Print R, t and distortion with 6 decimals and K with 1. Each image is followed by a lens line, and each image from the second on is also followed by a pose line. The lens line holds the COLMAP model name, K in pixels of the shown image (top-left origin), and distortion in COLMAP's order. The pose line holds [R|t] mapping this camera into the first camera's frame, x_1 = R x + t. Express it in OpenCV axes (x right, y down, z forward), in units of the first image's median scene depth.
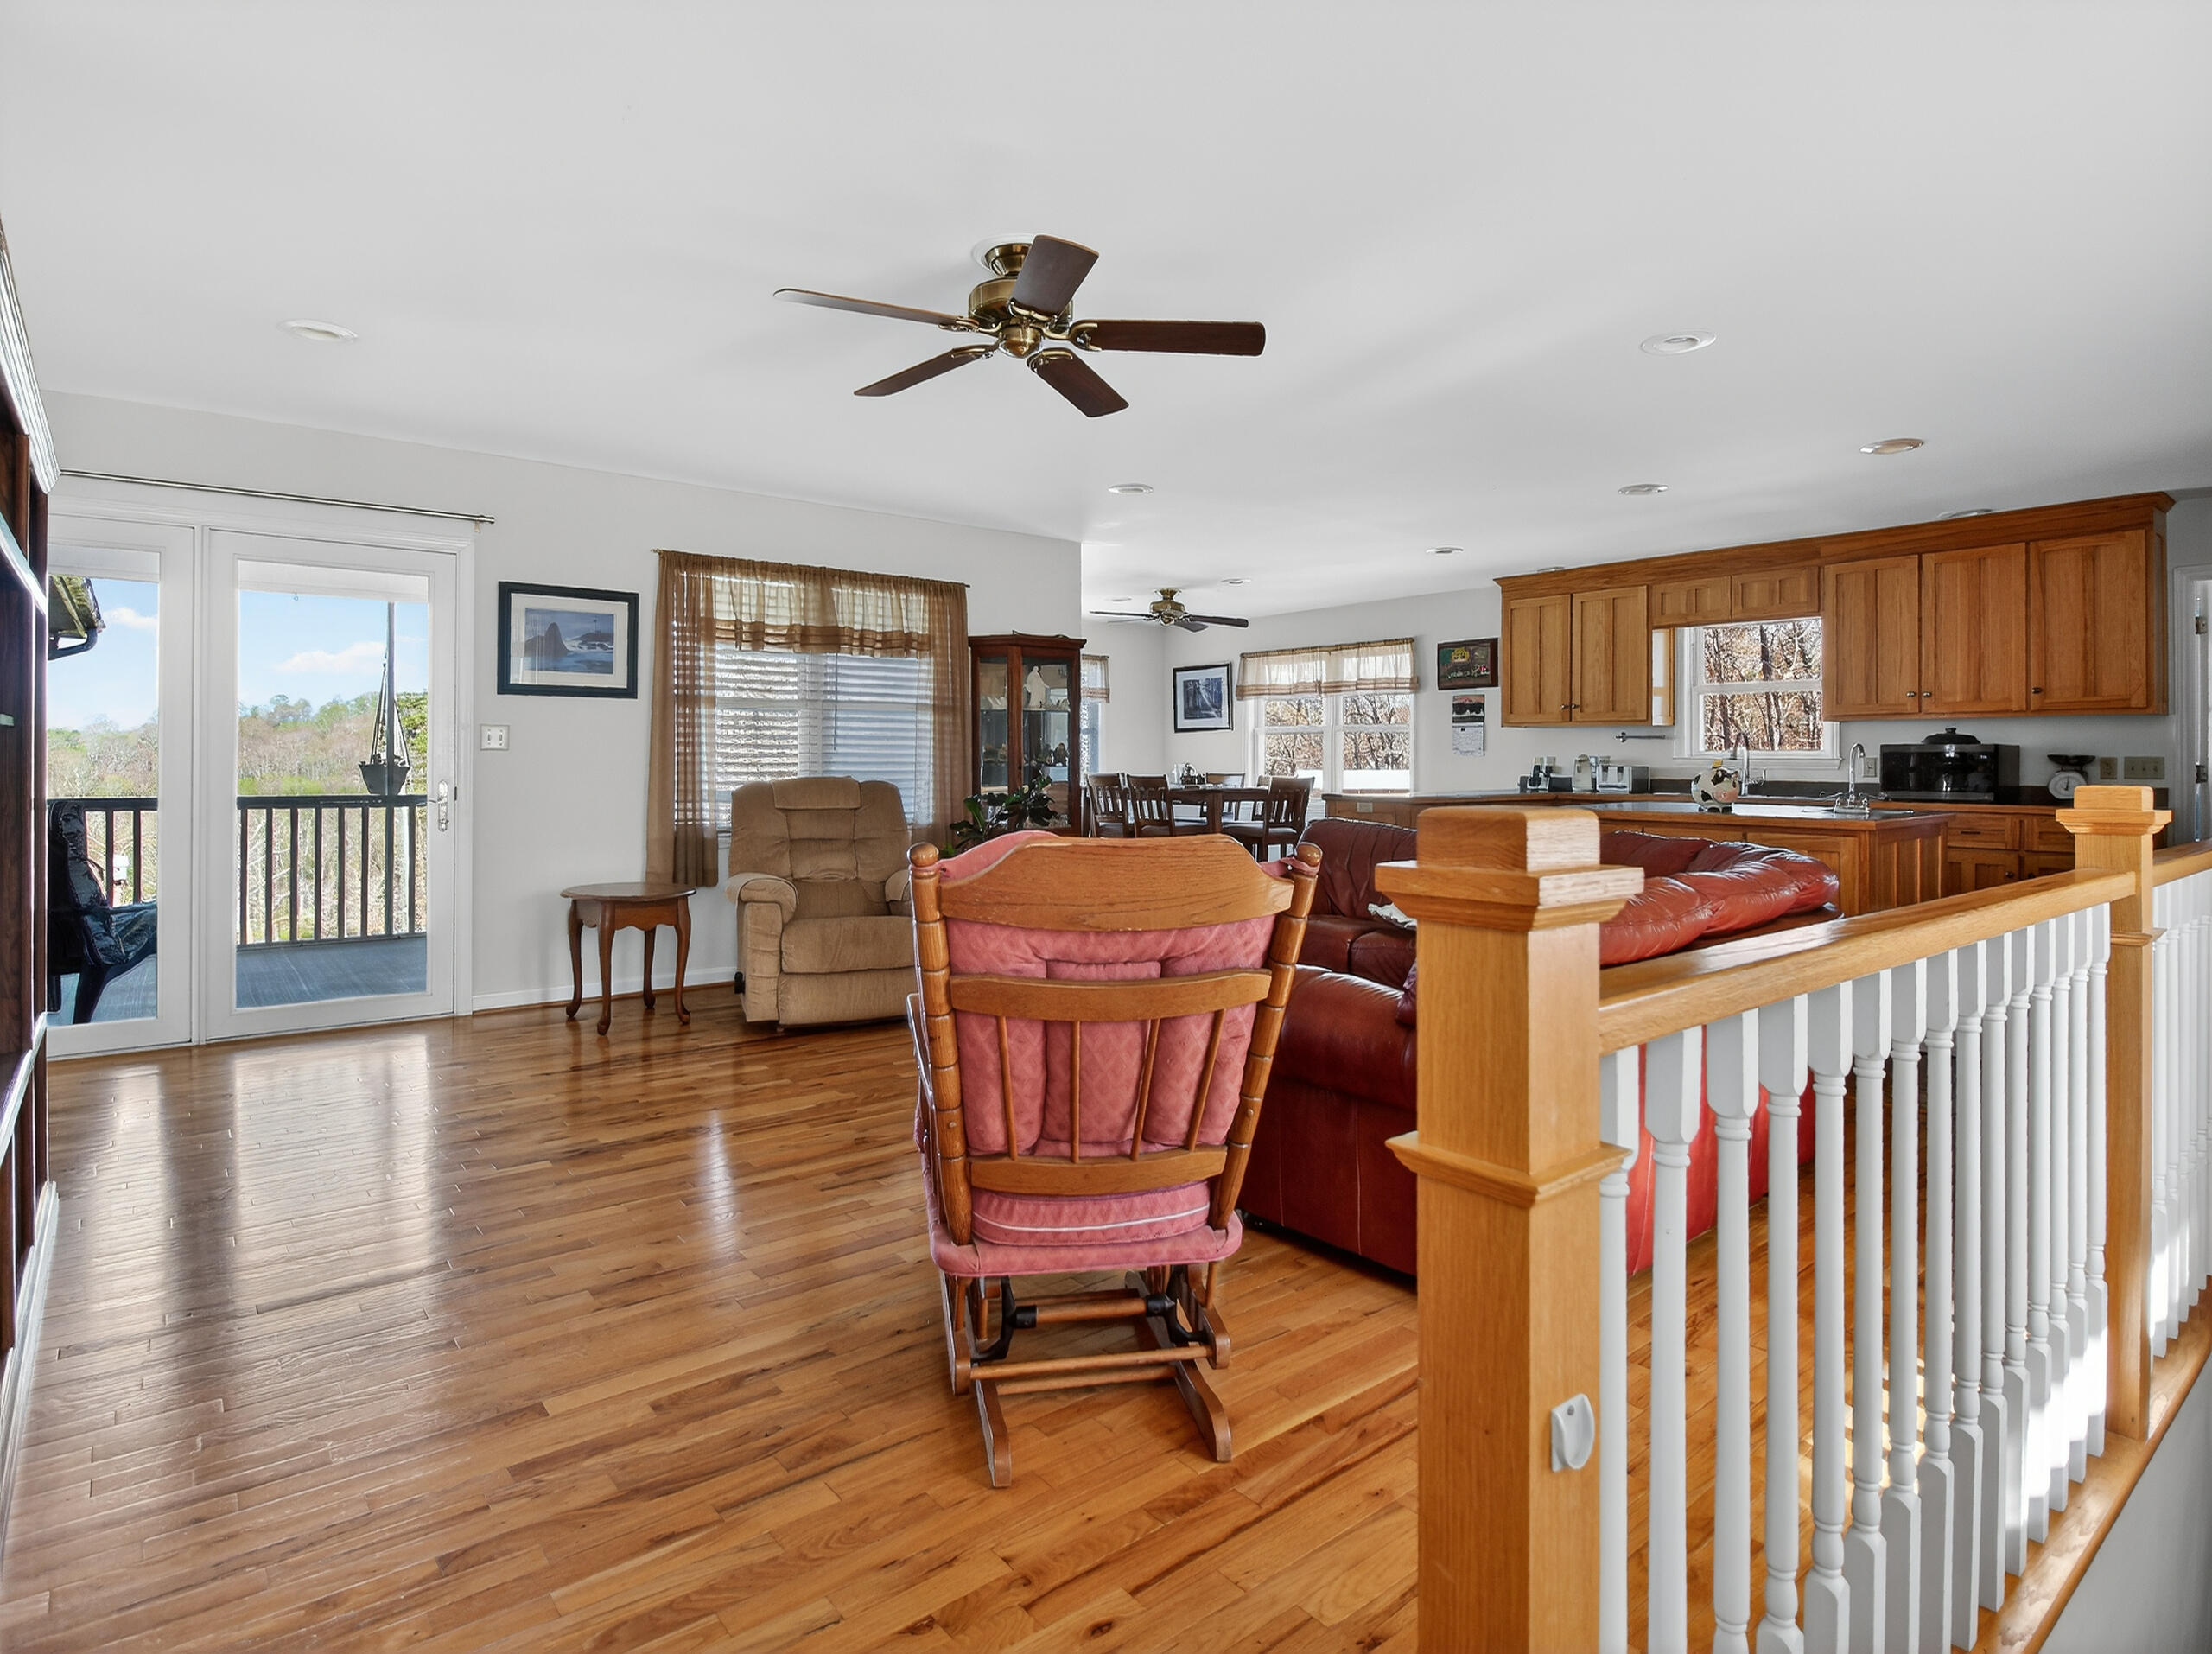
lens RADIAL K [[1215.2, 0, 1109.6], [0, 1215.2, 751.4], [0, 0, 1]] dist [0.001002, -0.019460]
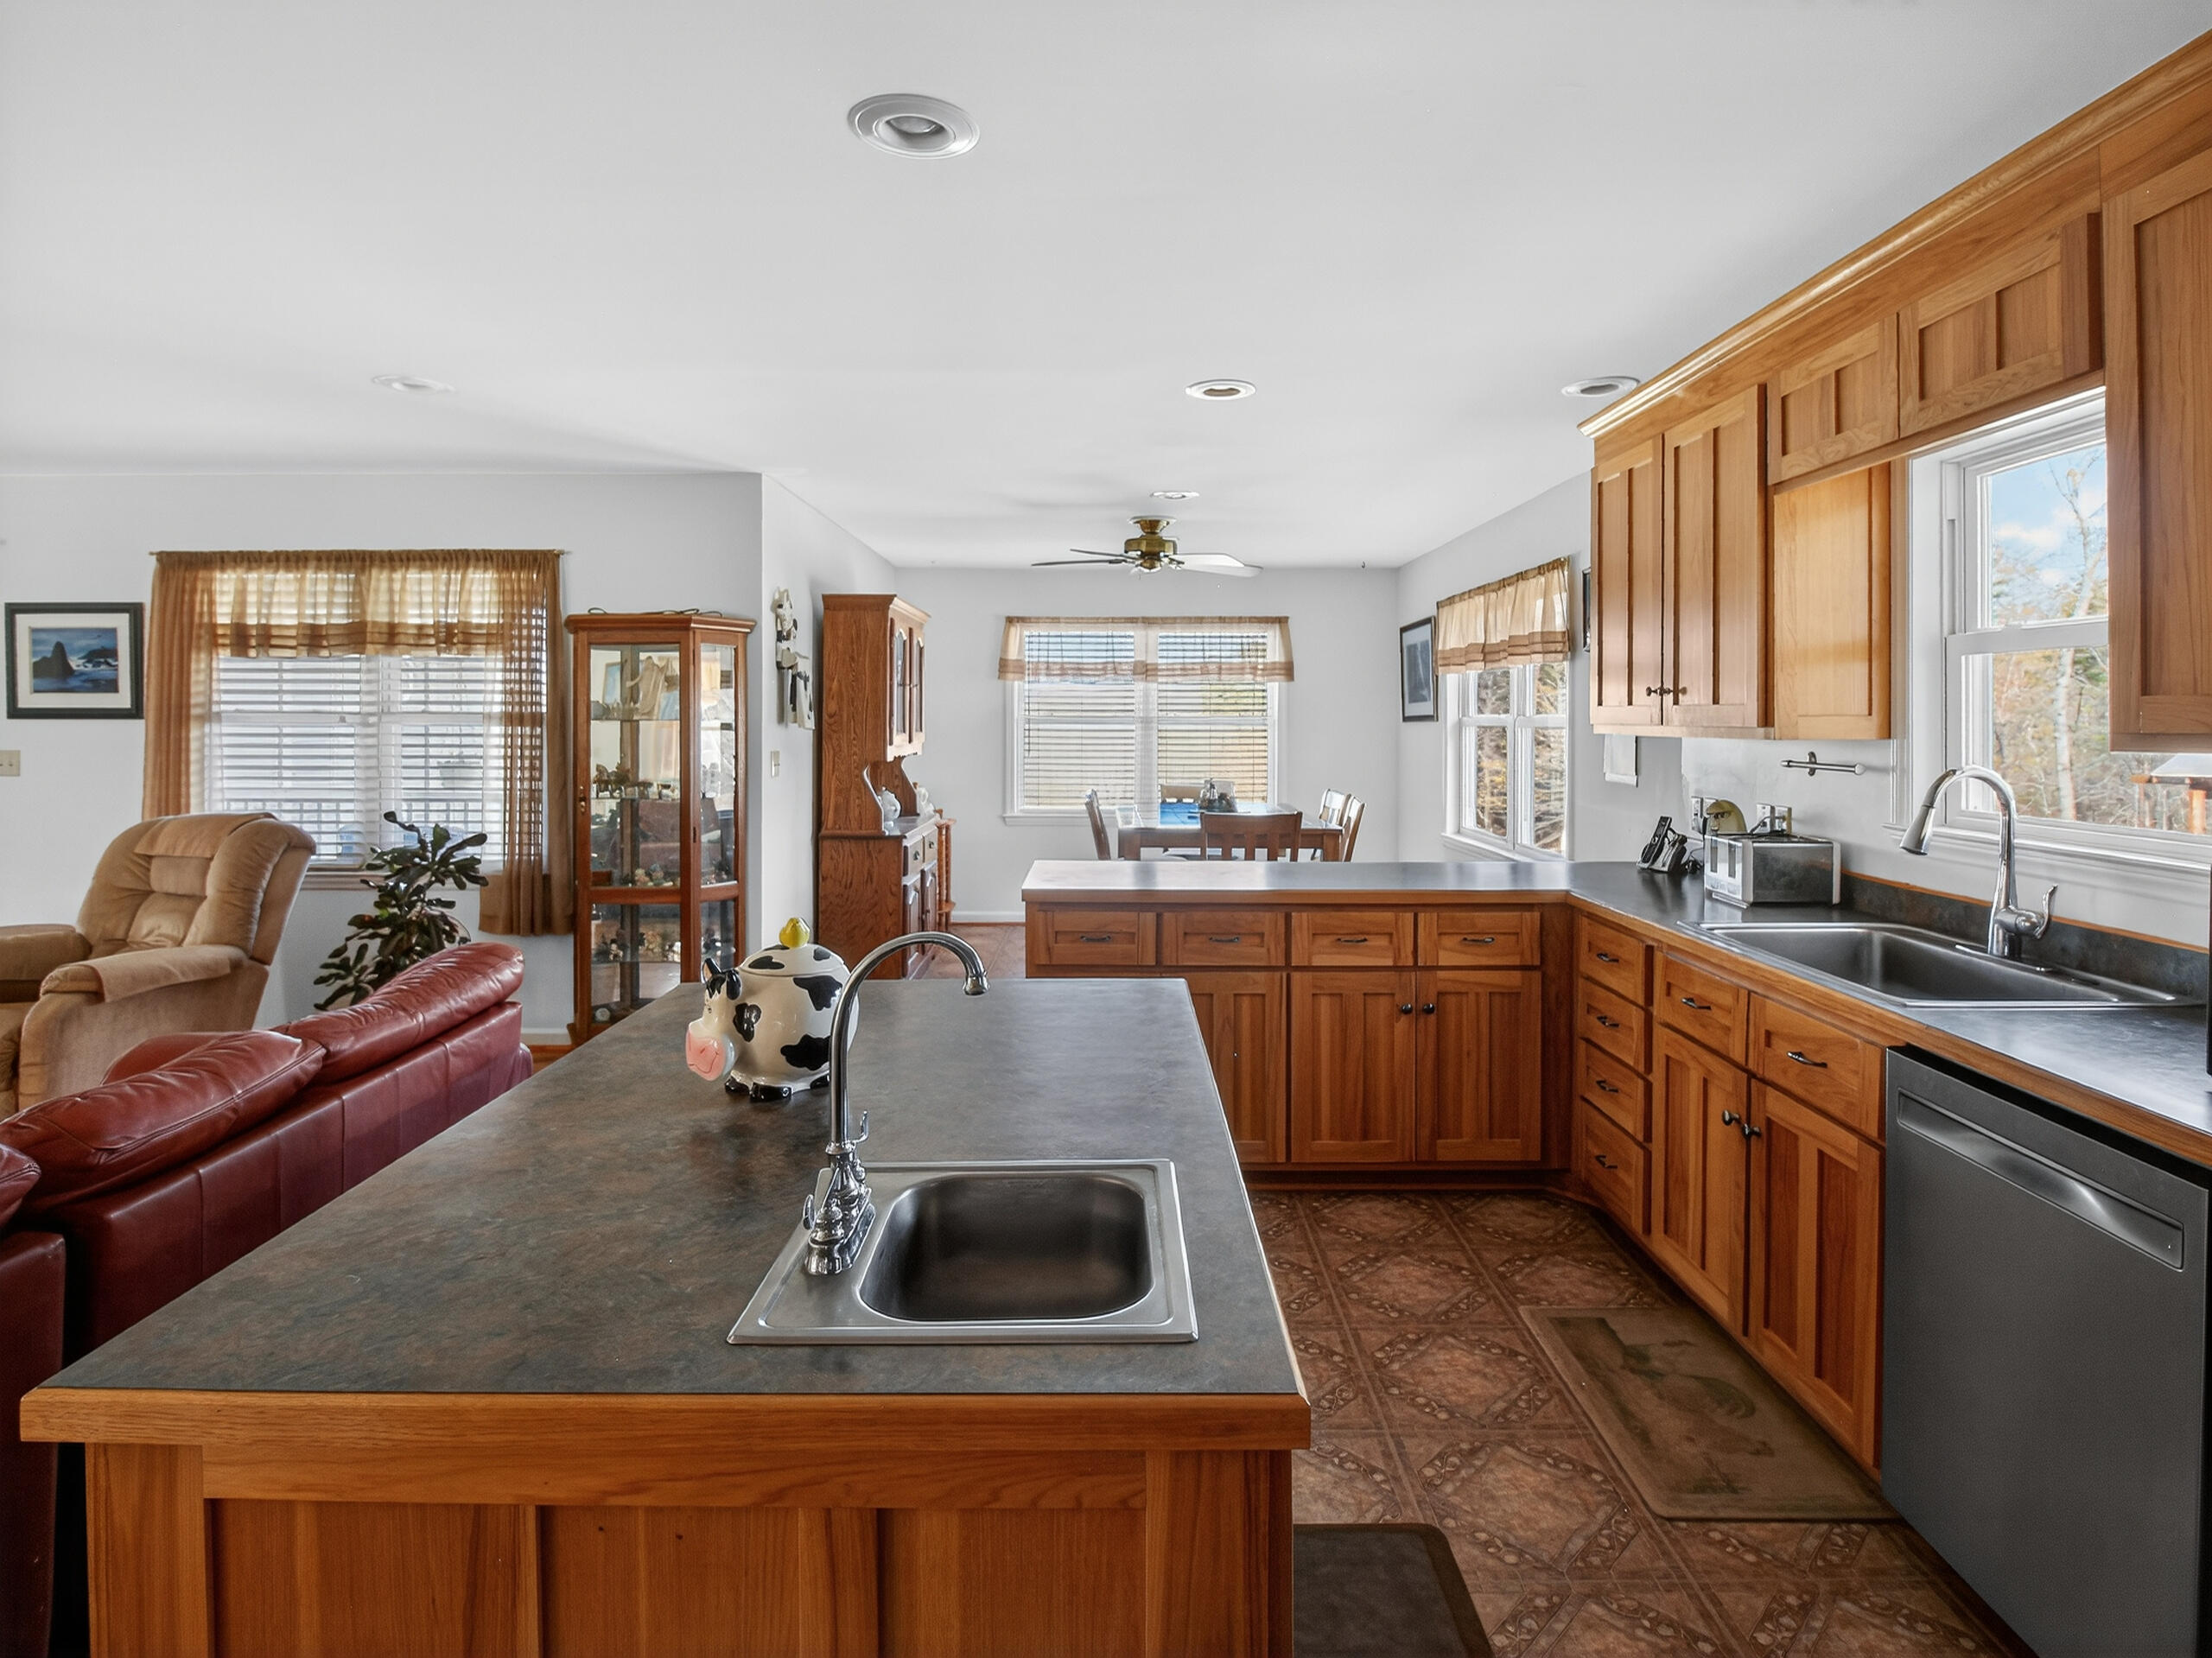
lens RADIAL K [[1215.1, 0, 1109.6], [0, 1215.1, 753.4], [0, 0, 1]] dist [0.001002, -0.019460]
pose [[0.776772, 0.013590, -0.629636, 0.688788], [0.006563, 0.999538, 0.029671, -0.037109], [0.629748, -0.027180, 0.776324, 0.706313]]
